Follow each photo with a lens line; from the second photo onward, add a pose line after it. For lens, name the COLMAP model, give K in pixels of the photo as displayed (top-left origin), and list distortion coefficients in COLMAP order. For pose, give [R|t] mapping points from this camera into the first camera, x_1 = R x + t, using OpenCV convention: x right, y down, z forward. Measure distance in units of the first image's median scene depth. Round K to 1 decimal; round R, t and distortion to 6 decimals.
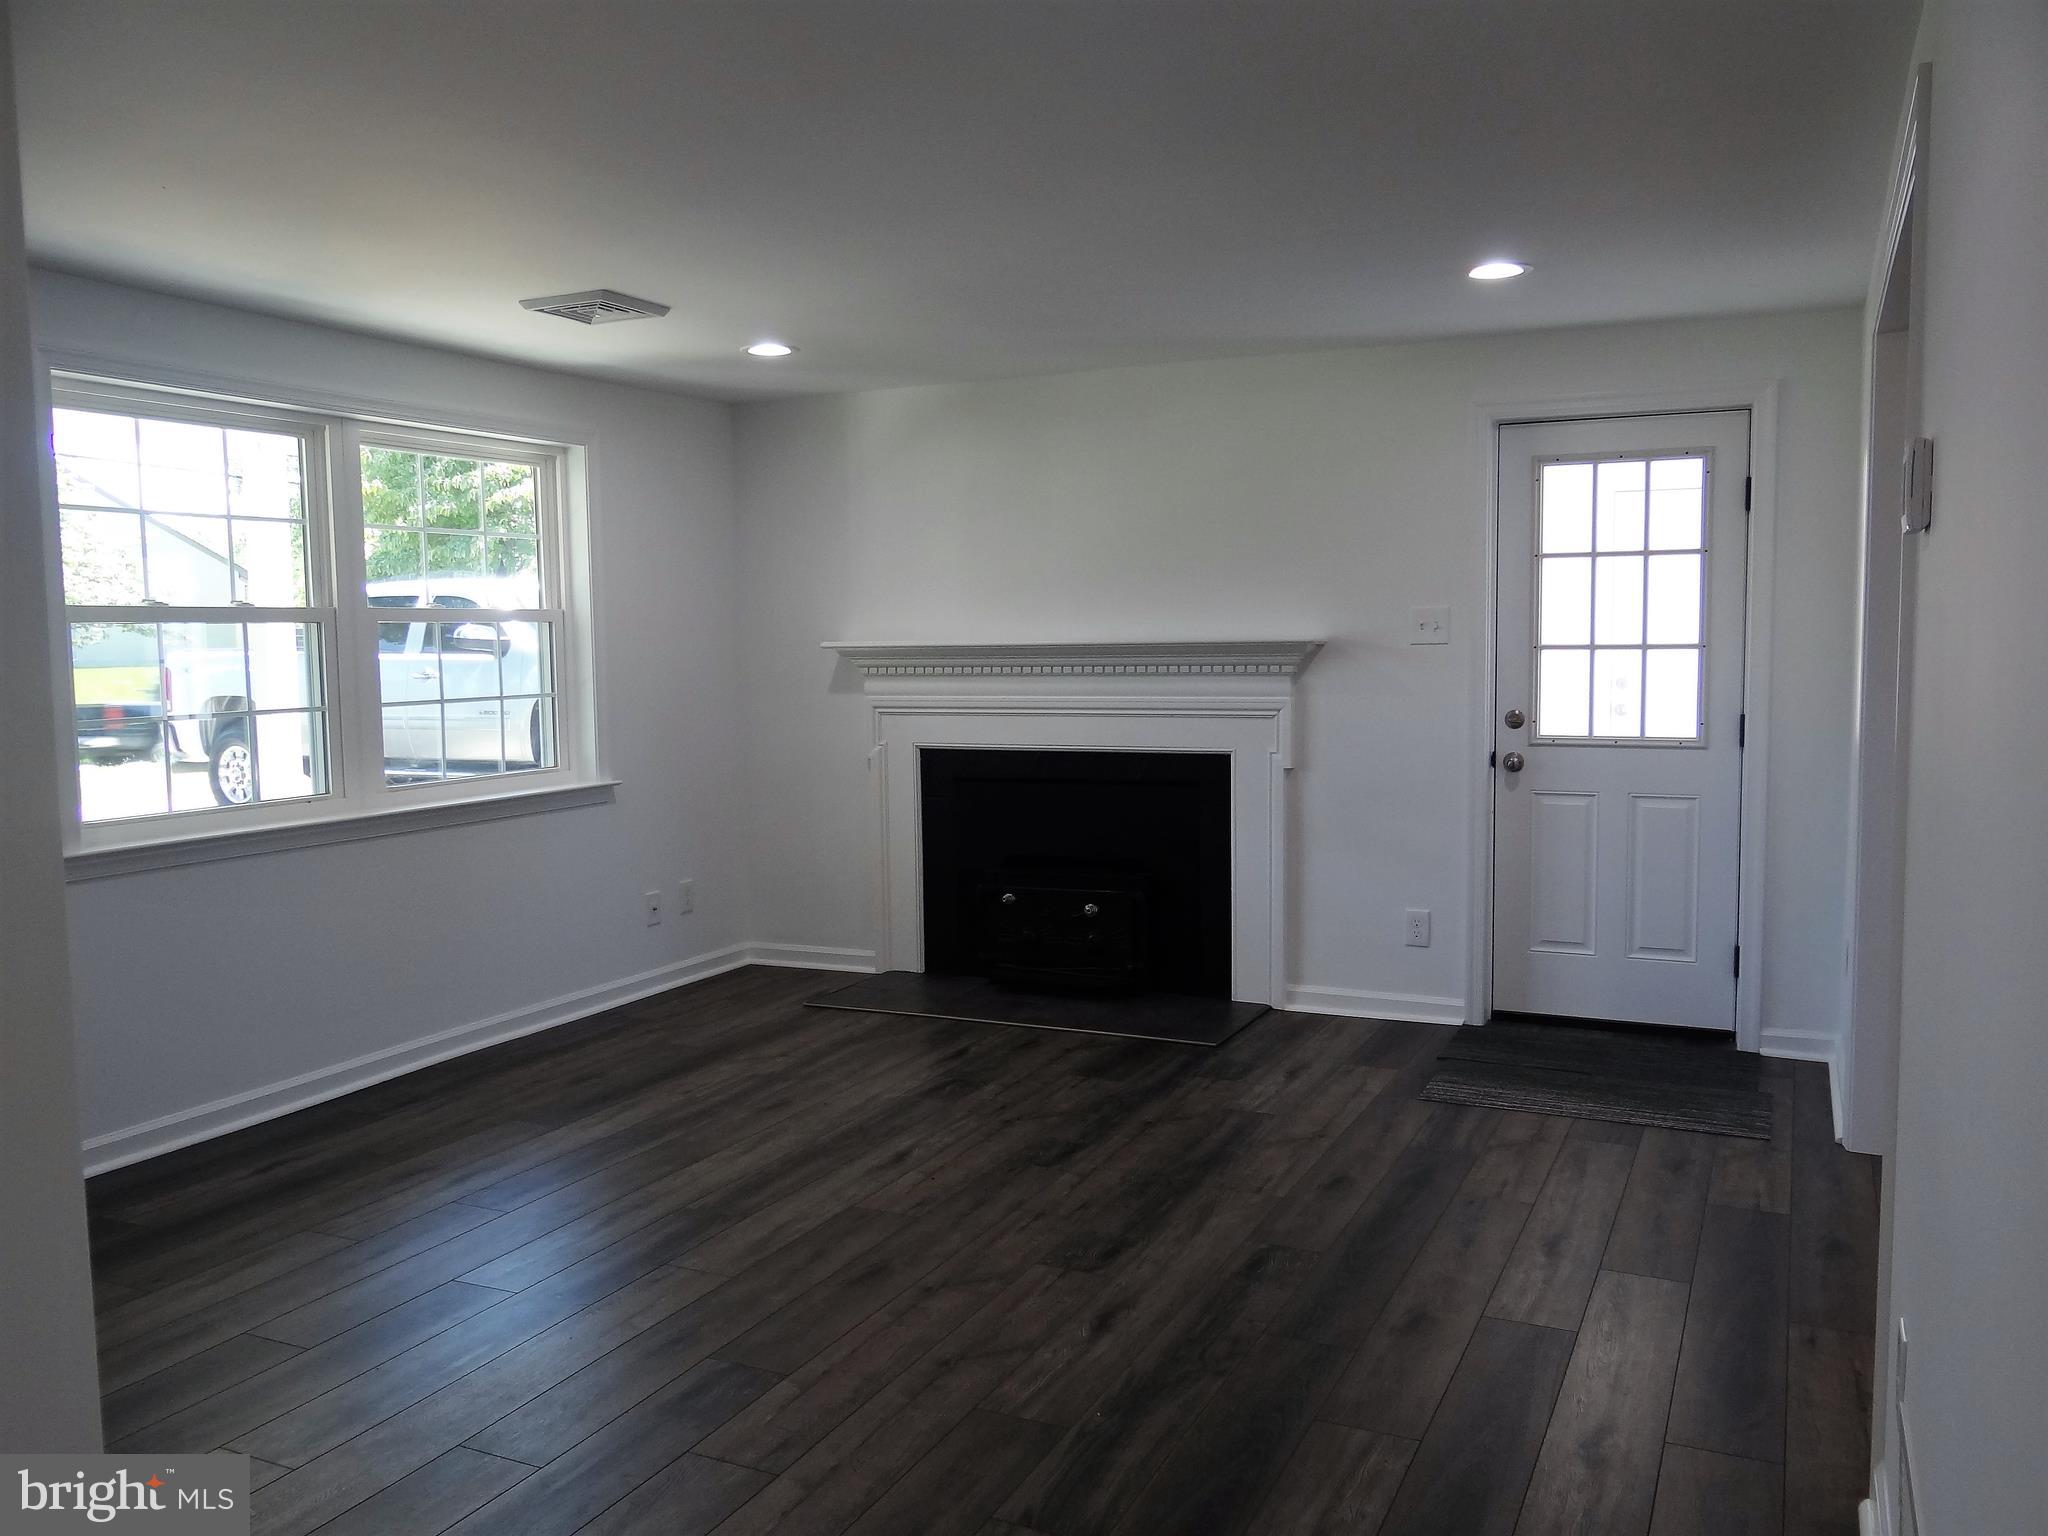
lens RADIAL K [[1620.8, 0, 1024.0], [0, 1620.8, 768.0], [0, 0, 1]] dist [-0.000752, 0.008615]
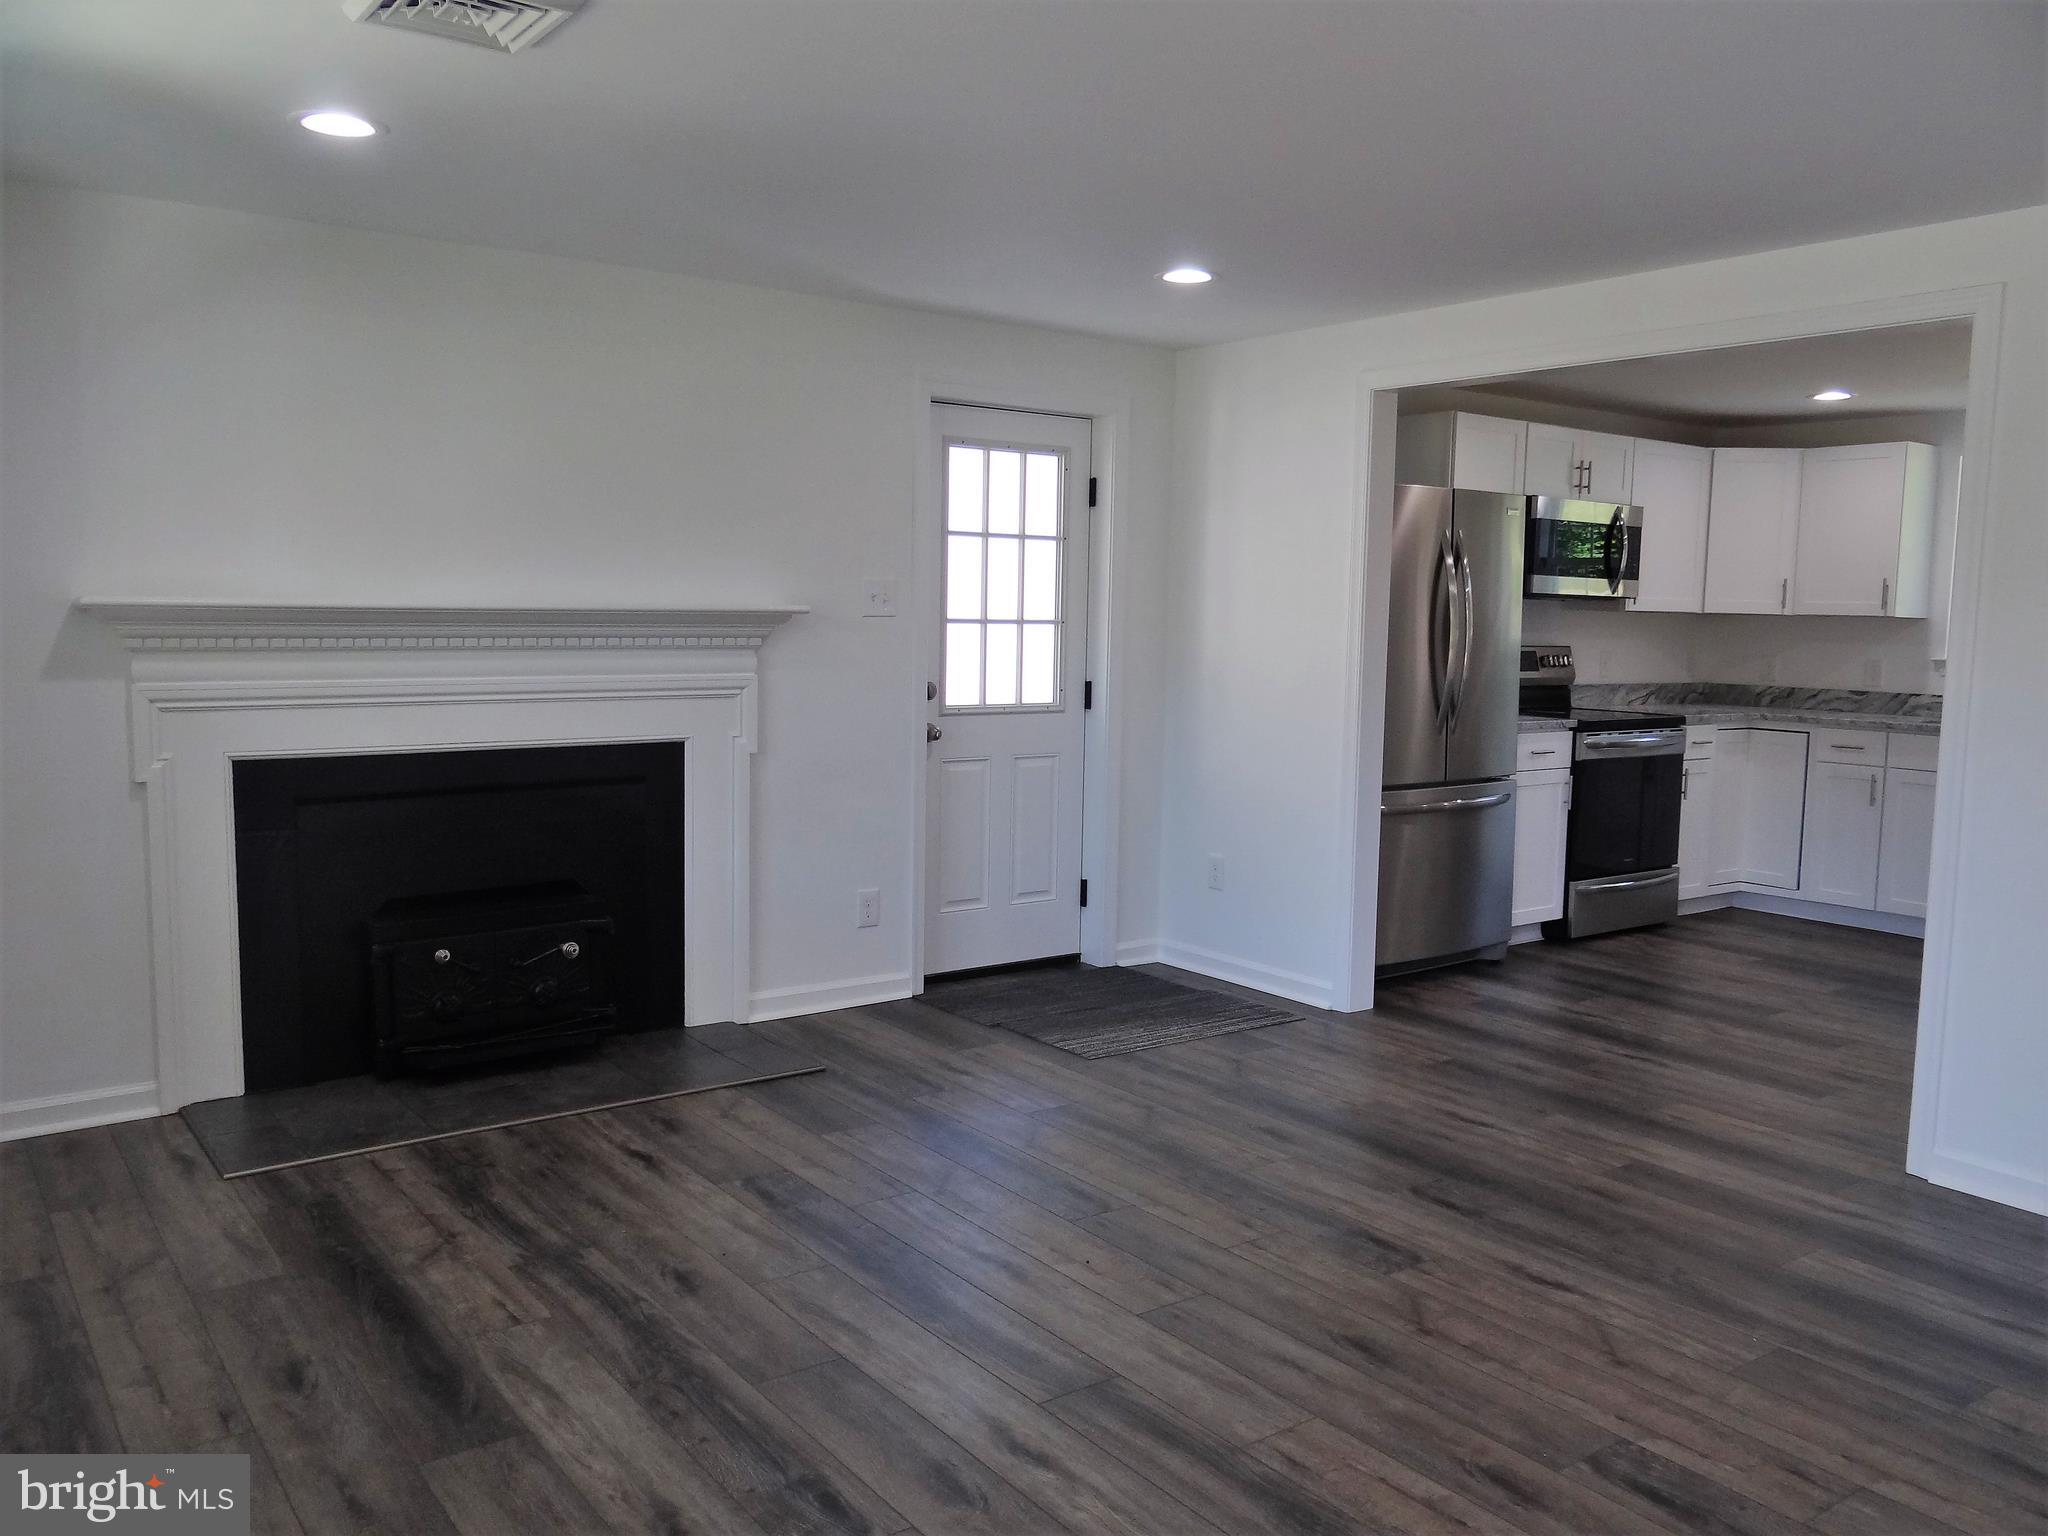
lens RADIAL K [[1620.8, 0, 1024.0], [0, 1620.8, 768.0], [0, 0, 1]] dist [-0.000752, 0.008615]
pose [[0.470923, -0.068540, 0.879508, -0.623762], [0.048094, 0.997489, 0.051983, -0.034531], [-0.880862, 0.017819, 0.473037, 0.502568]]
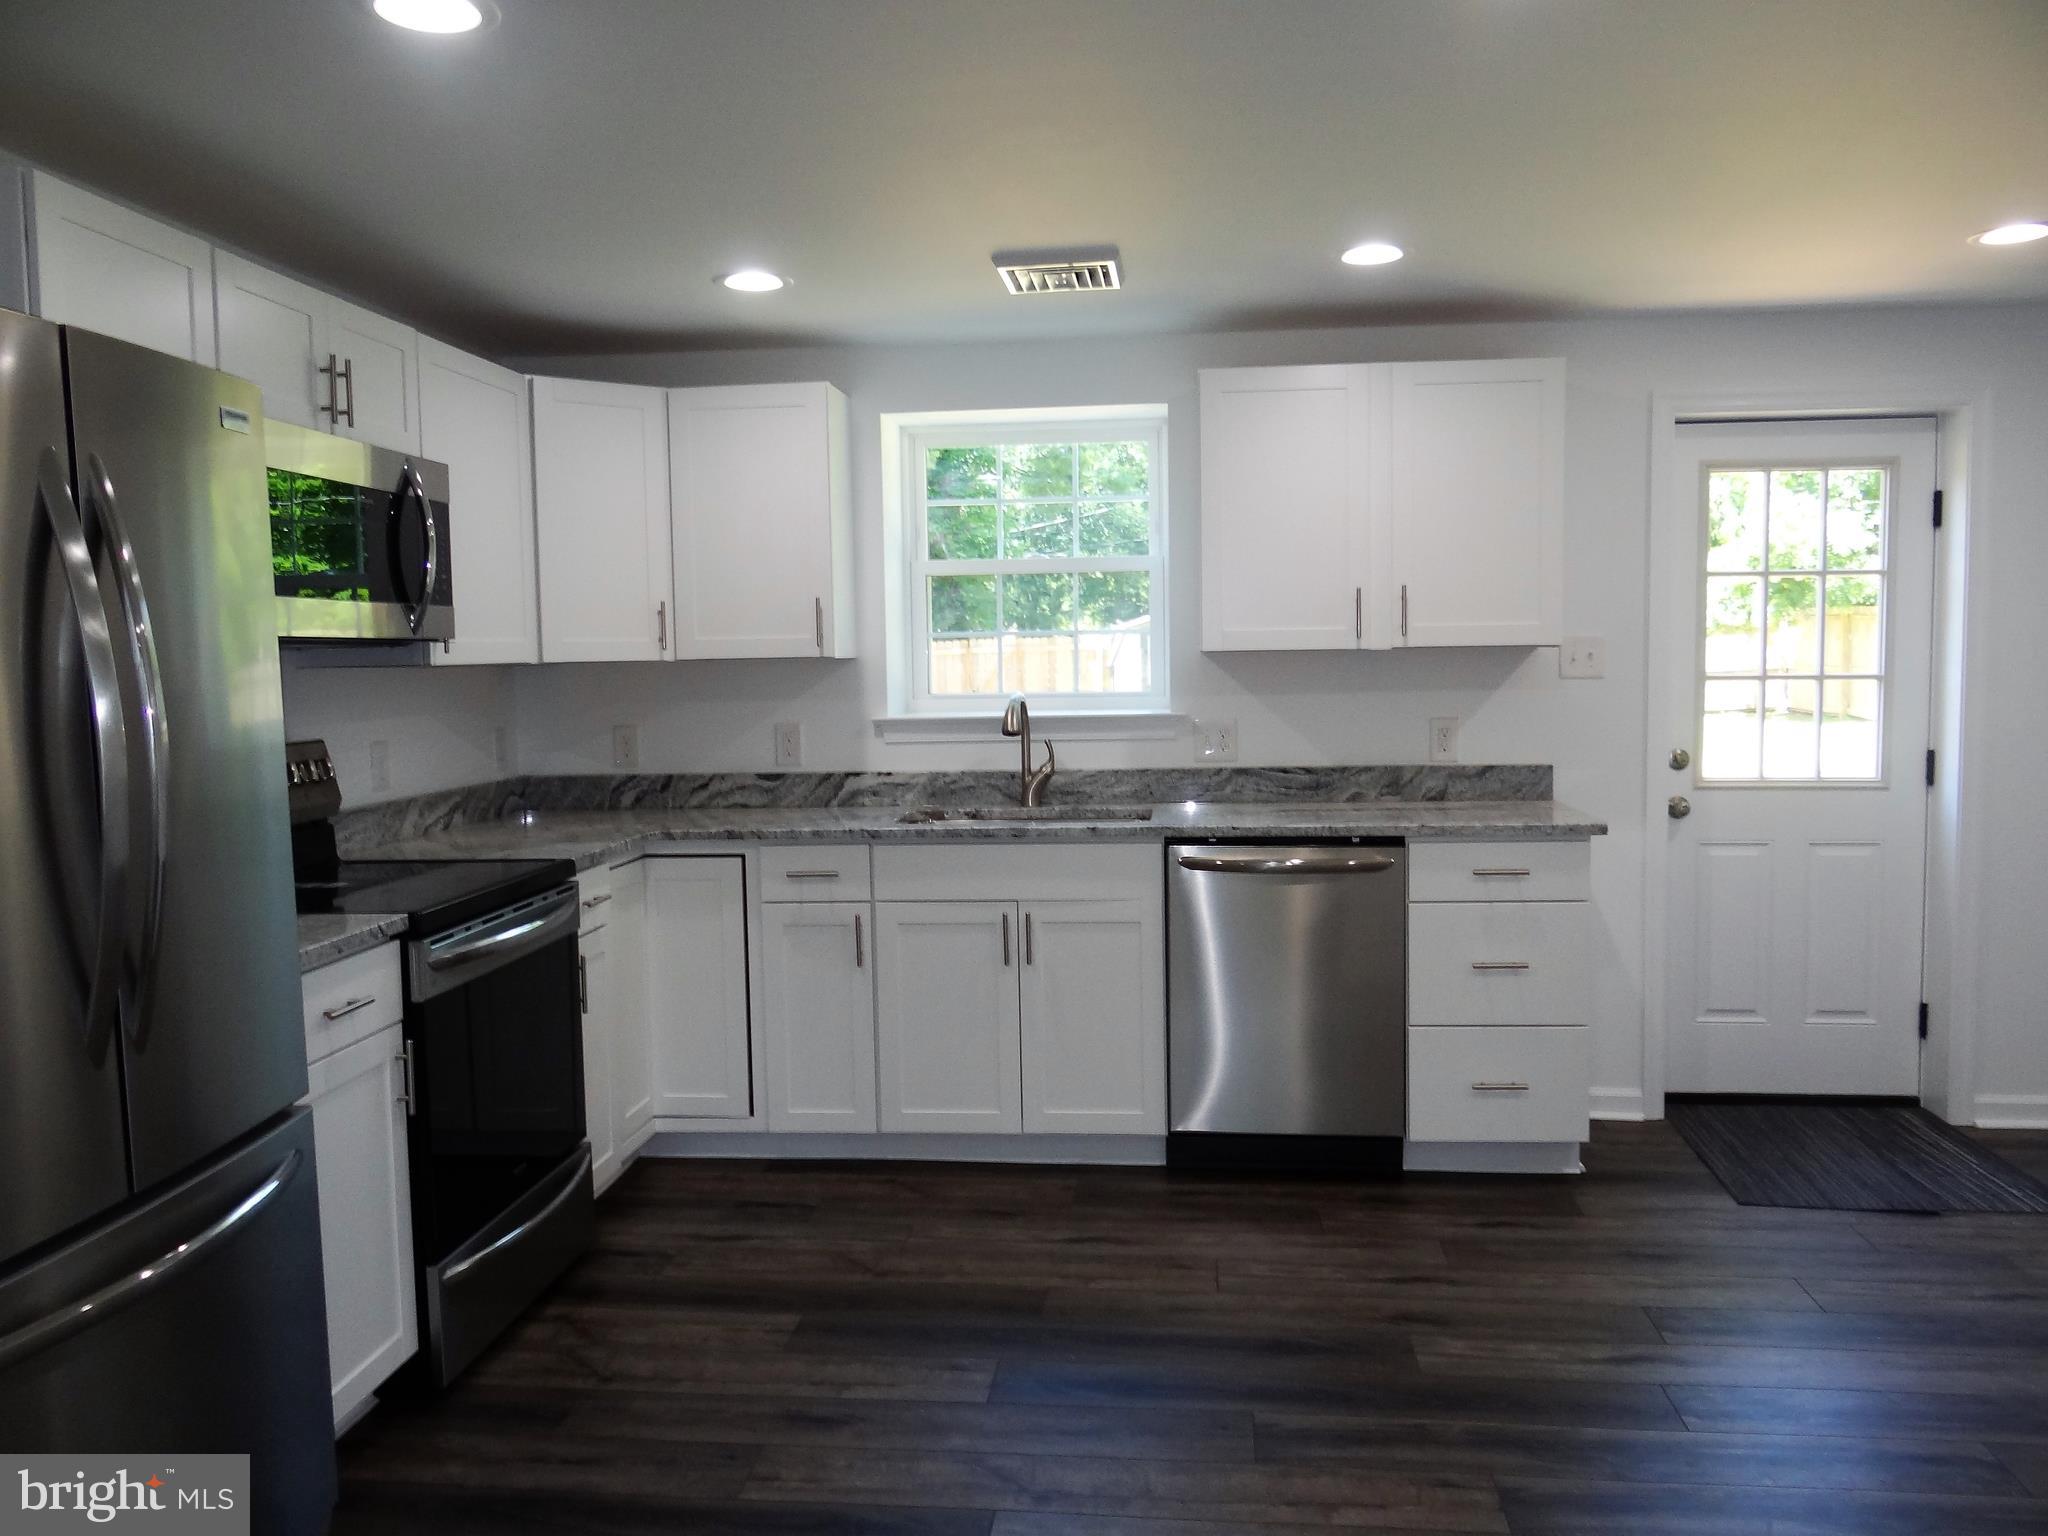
lens RADIAL K [[1620.7, 0, 1024.0], [0, 1620.7, 768.0], [0, 0, 1]] dist [-0.002952, -0.003980]
pose [[-0.326946, -0.056443, 0.943356, 0.107769], [0.098740, 0.990711, 0.093497, -0.069533], [-0.939871, 0.123715, -0.318336, 0.696347]]
